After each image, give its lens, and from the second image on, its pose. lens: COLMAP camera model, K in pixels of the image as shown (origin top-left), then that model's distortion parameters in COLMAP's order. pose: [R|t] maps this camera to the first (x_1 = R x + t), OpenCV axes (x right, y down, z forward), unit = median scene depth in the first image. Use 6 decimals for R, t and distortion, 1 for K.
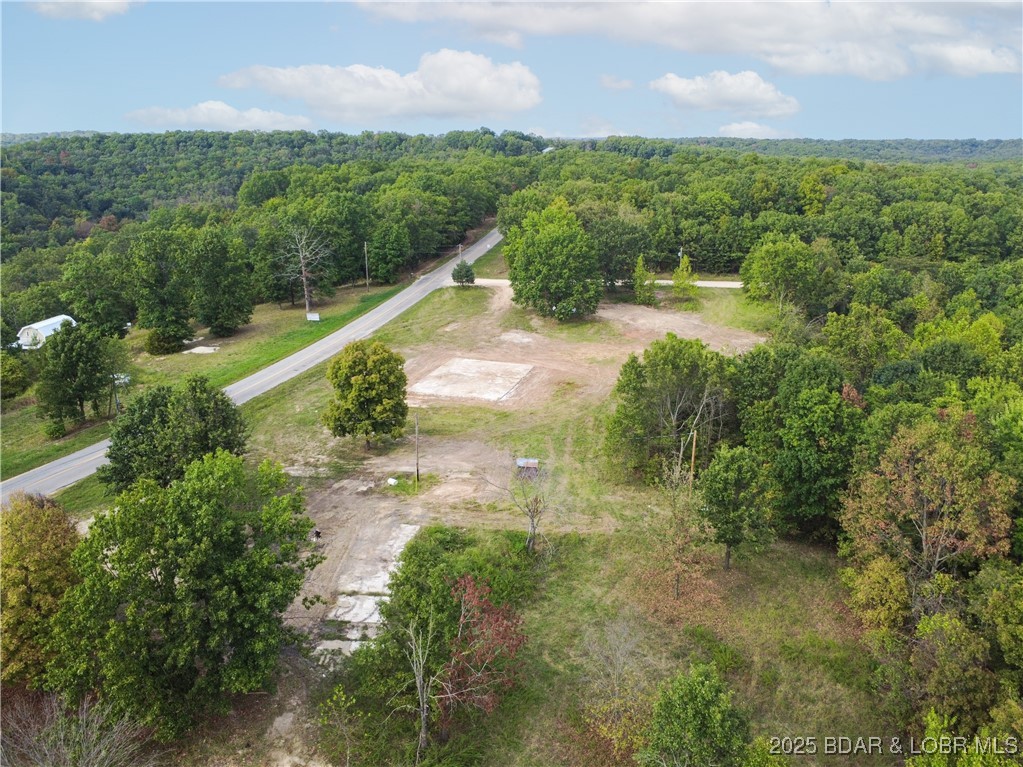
lens RADIAL K [[804.0, 0, 508.0], [0, 804.0, 380.3], [0, 0, 1]] dist [0.003008, -0.006093]
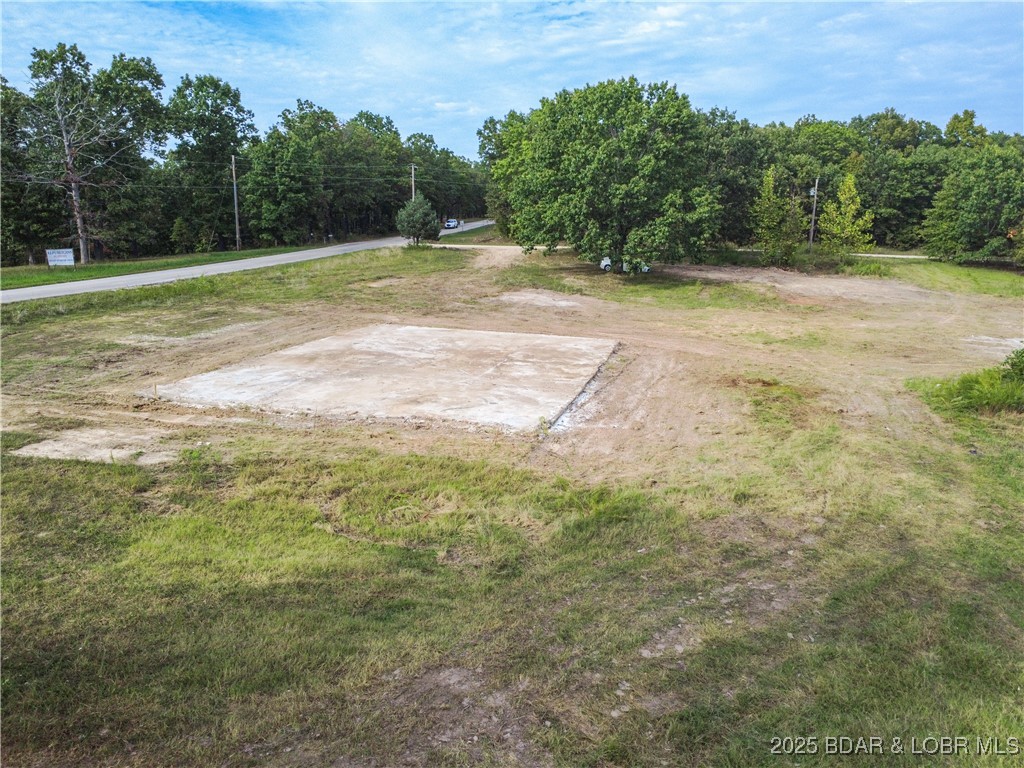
lens RADIAL K [[778.1, 0, 506.4], [0, 778.1, 379.9], [0, 0, 1]] dist [0.004407, -0.003908]
pose [[0.999054, 0.006727, 0.042955, -0.022610], [-0.003055, 0.996378, -0.084983, 0.021364], [-0.043371, 0.084771, 0.995456, 0.589717]]
